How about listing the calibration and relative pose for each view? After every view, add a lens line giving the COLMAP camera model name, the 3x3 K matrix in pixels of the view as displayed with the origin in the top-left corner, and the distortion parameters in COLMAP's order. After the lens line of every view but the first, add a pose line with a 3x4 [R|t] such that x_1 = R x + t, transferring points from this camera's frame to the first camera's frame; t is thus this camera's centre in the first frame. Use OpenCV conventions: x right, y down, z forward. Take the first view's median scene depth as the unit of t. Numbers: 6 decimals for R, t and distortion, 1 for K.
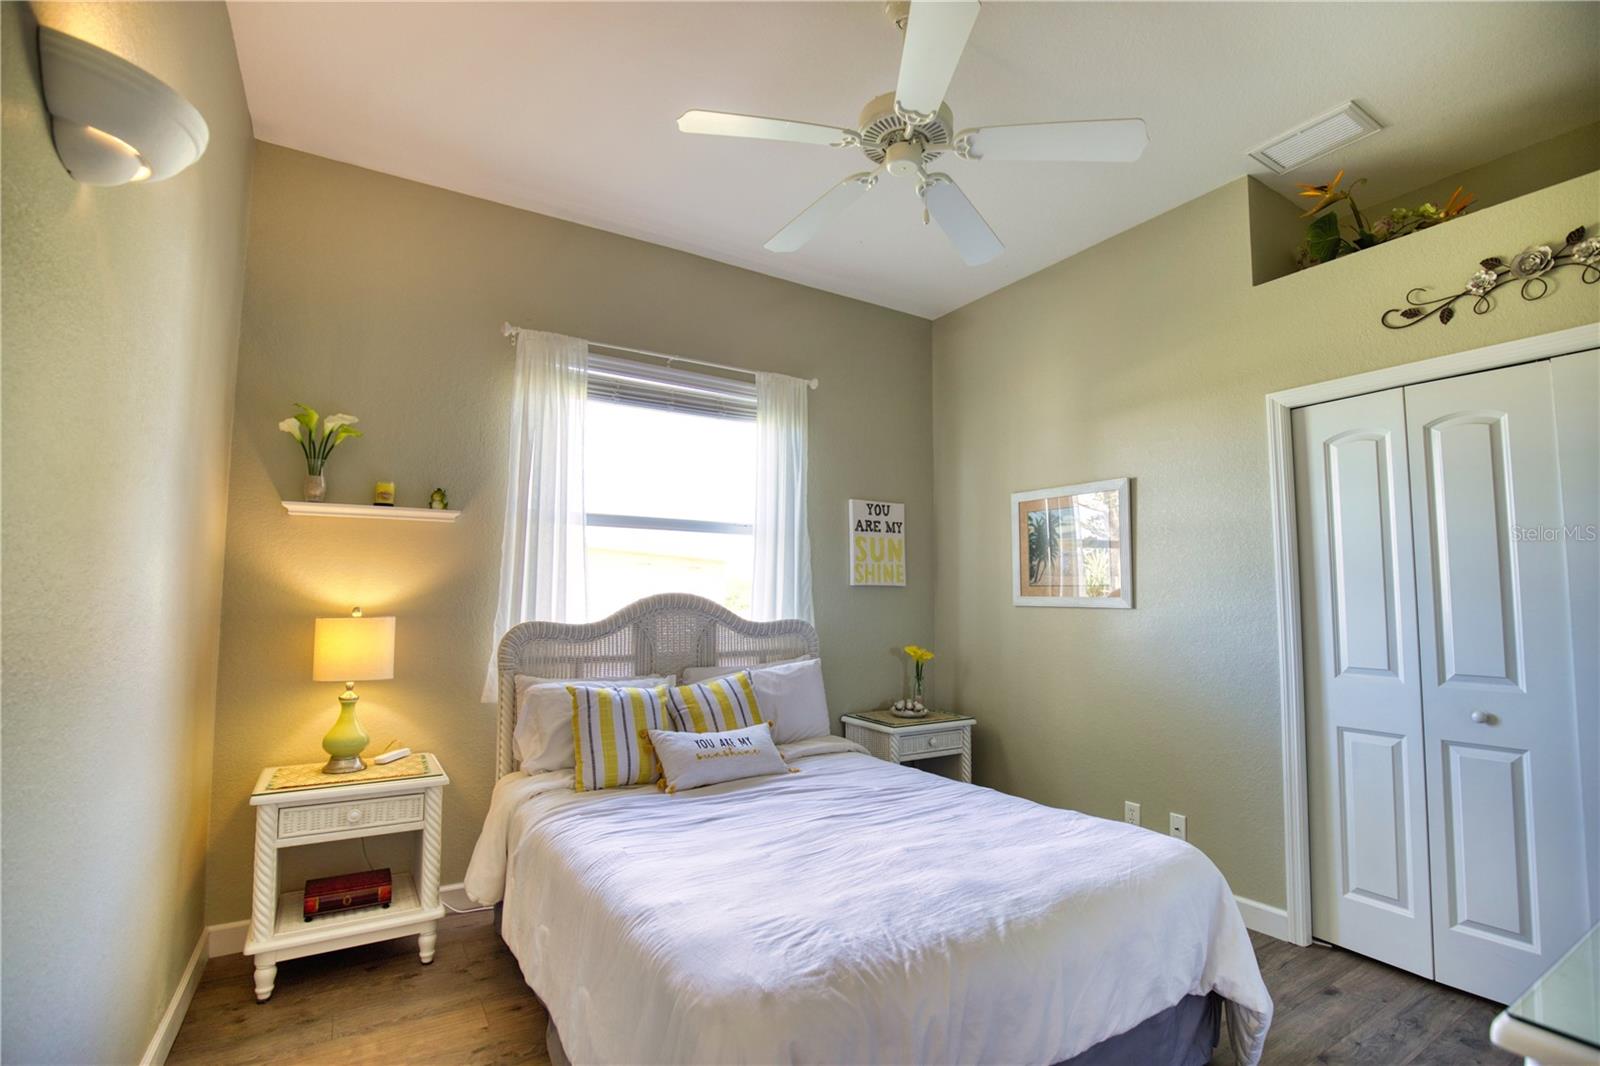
lens RADIAL K [[727.3, 0, 800.7], [0, 727.3, 532.0], [0, 0, 1]] dist [-0.030506, 0.003728]
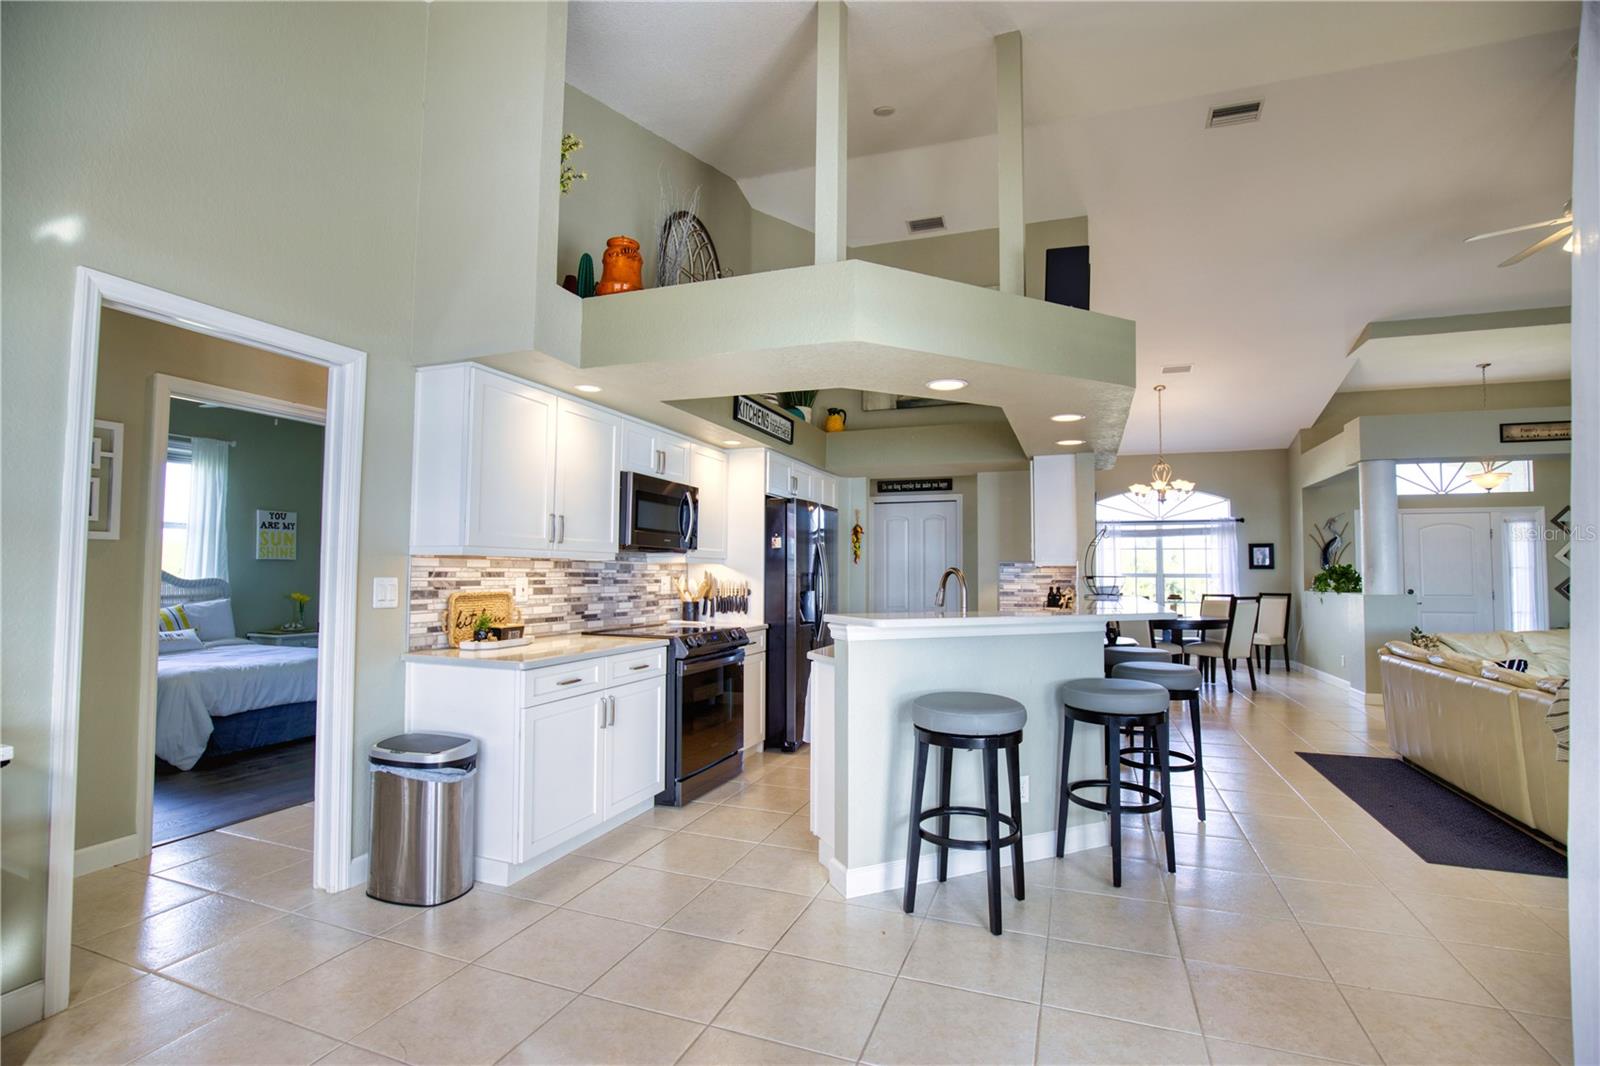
lens RADIAL K [[727.3, 0, 801.6], [0, 727.3, 532.8], [0, 0, 1]] dist [-0.030506, 0.003728]
pose [[0.790060, 0.028595, 0.612362, 0.053640], [-0.052919, 0.998364, 0.021656, -0.103006], [-0.610741, -0.049515, 0.790281, -1.232390]]
